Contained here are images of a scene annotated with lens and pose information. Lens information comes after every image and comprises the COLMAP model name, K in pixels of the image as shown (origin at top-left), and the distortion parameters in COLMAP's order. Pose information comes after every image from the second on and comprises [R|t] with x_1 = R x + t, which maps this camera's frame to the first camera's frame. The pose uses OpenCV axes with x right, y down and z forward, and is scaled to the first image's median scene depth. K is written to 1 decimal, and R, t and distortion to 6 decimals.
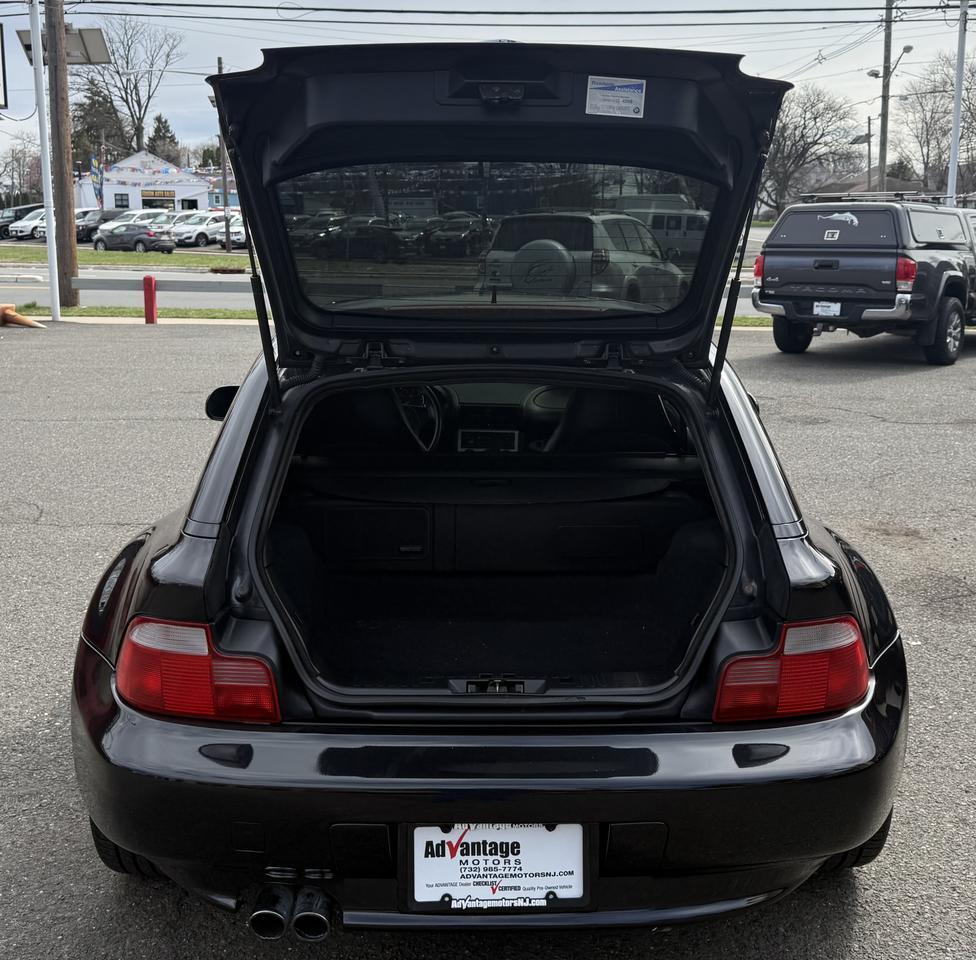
lens RADIAL K [[1191.5, 0, 488.0], [0, 1191.5, 448.7], [0, 0, 1]] dist [0.127980, -0.296850]
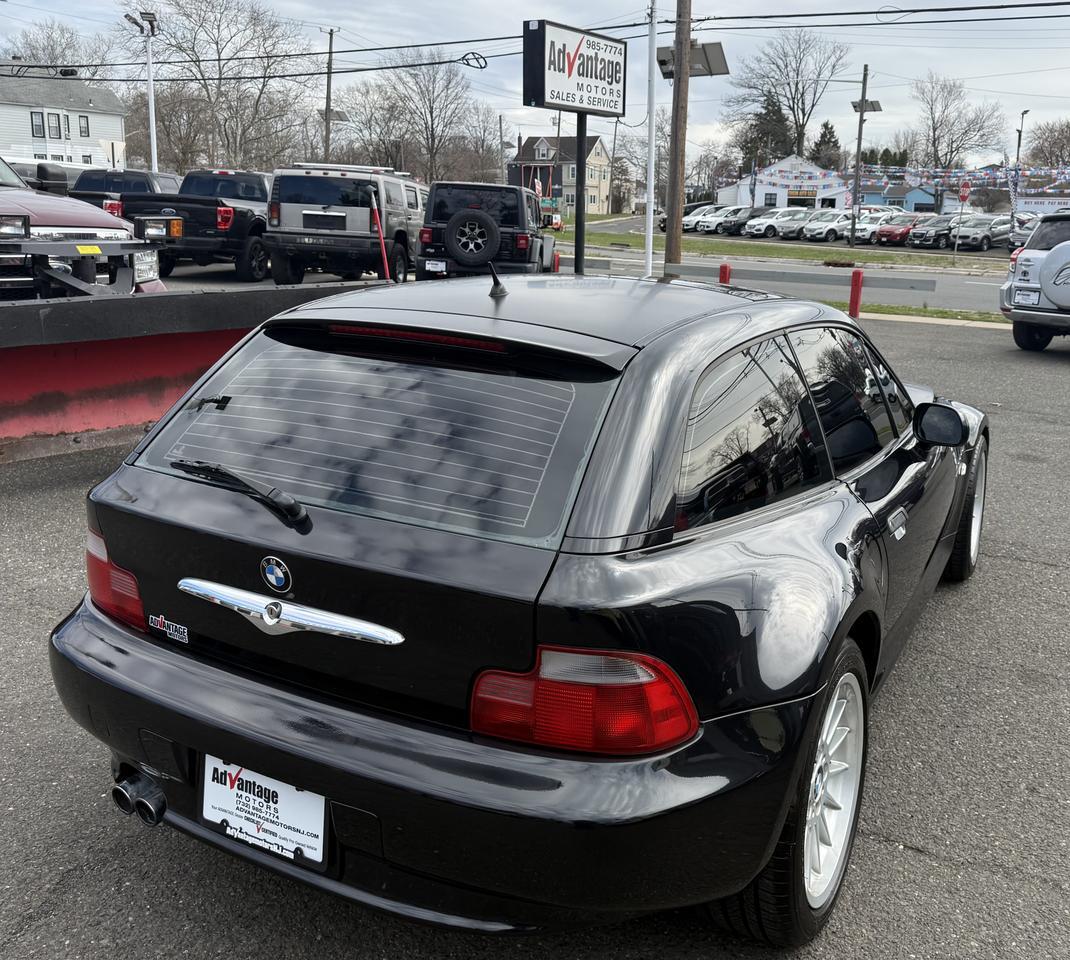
lens RADIAL K [[1056.9, 0, 557.5], [0, 1056.9, 481.0], [0, 0, 1]] dist [0.088579, -0.173641]
pose [[0.858175, 0.143646, -0.492851, 0.138227], [-0.117513, 0.989530, 0.083790, -0.009769], [0.499727, -0.013990, 0.866070, 0.069040]]
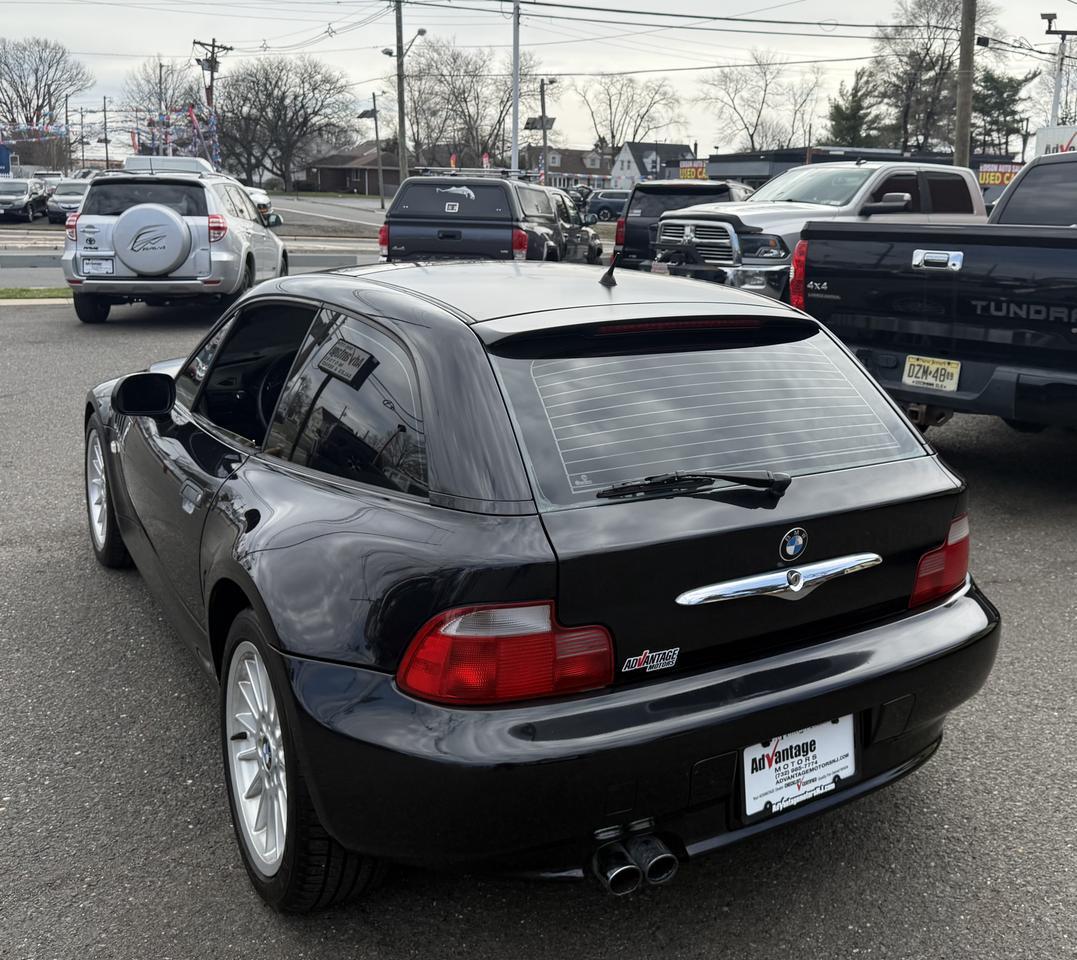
lens RADIAL K [[1150.6, 0, 682.8], [0, 1150.6, 434.9], [0, 0, 1]] dist [0.116715, -0.180580]
pose [[0.822151, -0.095803, 0.561150, -0.142476], [0.085058, 0.995345, 0.045312, -0.004885], [-0.562879, 0.010477, 0.826473, 0.032662]]
